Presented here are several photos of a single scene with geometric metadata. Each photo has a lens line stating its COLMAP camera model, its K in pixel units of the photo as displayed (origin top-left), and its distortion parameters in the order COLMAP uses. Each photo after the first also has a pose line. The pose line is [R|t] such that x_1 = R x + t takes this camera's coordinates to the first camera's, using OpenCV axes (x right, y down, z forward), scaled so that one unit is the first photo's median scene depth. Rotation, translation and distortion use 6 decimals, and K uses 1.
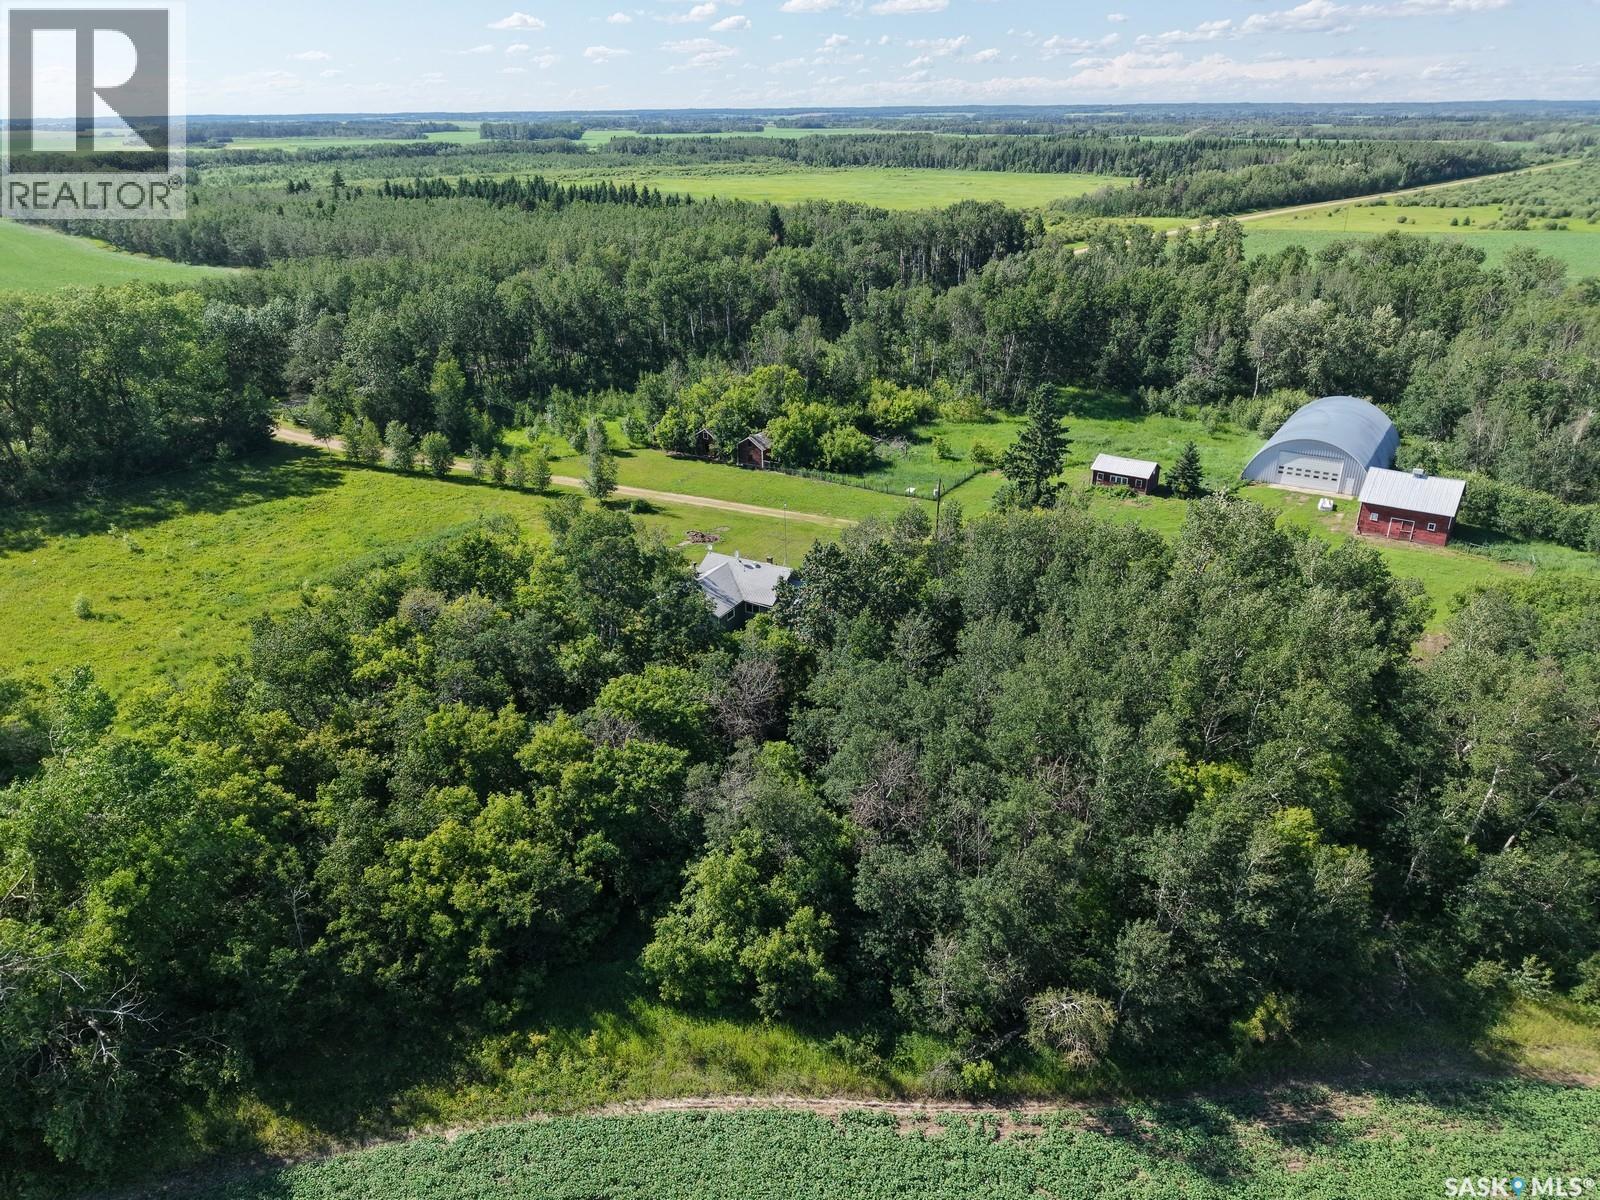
lens RADIAL K [[1084.5, 0, 797.0], [0, 1084.5, 601.8], [0, 0, 1]] dist [0.025784, -0.024395]
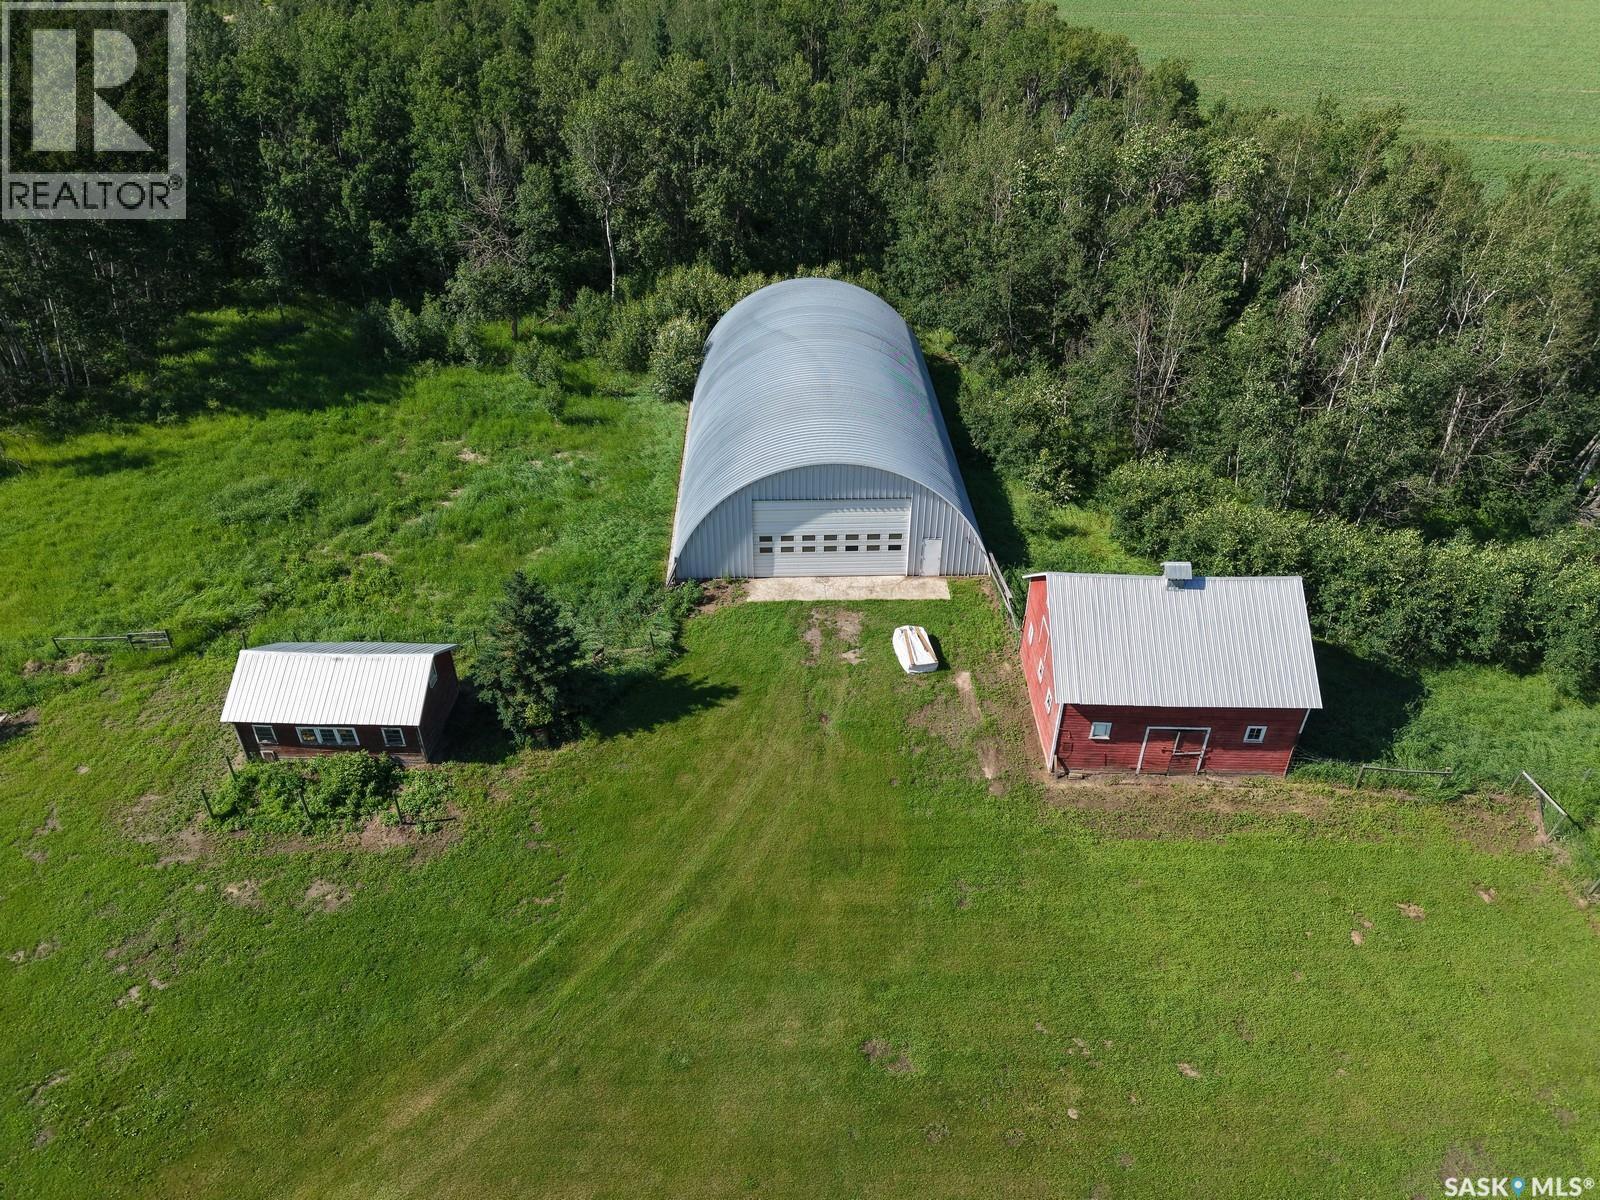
lens RADIAL K [[1084.5, 0, 797.0], [0, 1084.5, 601.8], [0, 0, 1]] dist [0.025784, -0.024395]
pose [[0.823128, -0.317043, 0.471108, 0.219808], [0.227438, 0.944244, 0.238067, -0.153757], [-0.520319, -0.088811, 0.849342, 0.547770]]
